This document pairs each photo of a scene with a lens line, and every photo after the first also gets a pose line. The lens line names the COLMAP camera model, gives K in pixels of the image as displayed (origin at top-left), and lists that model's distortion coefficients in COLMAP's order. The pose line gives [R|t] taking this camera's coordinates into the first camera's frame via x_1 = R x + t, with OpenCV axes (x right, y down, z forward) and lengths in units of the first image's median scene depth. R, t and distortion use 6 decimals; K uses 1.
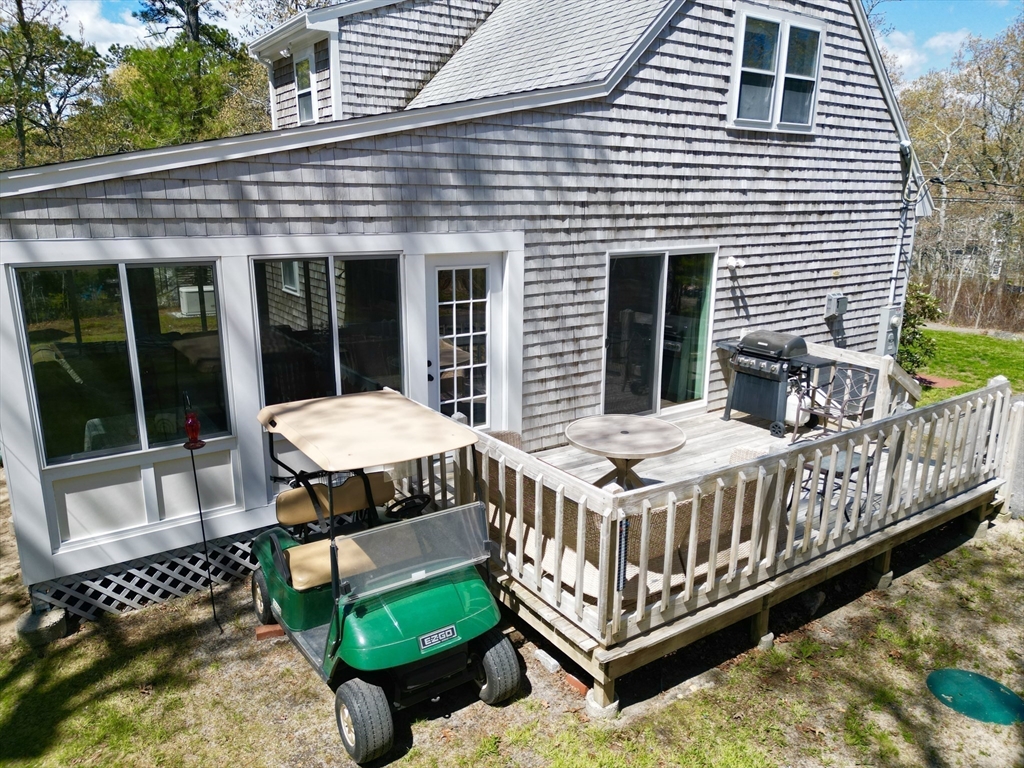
lens RADIAL K [[714.8, 0, 512.0], [0, 714.8, 384.0], [0, 0, 1]] dist [0.066612, -0.058276]
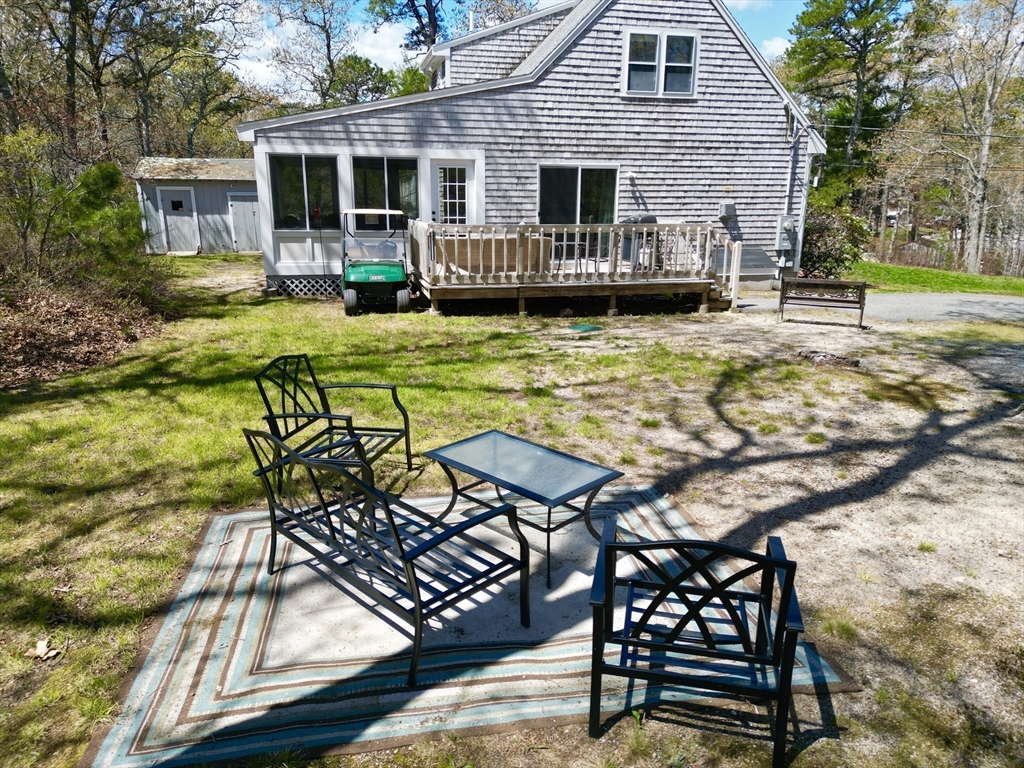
lens RADIAL K [[706.9, 0, 512.0], [0, 706.9, 384.0], [0, 0, 1]] dist [0.034977, -0.002498]
pose [[0.934580, 0.088880, -0.344471, 0.737497], [-0.088149, 0.995948, 0.017817, 0.356124], [0.344659, 0.013714, 0.938628, -0.753074]]
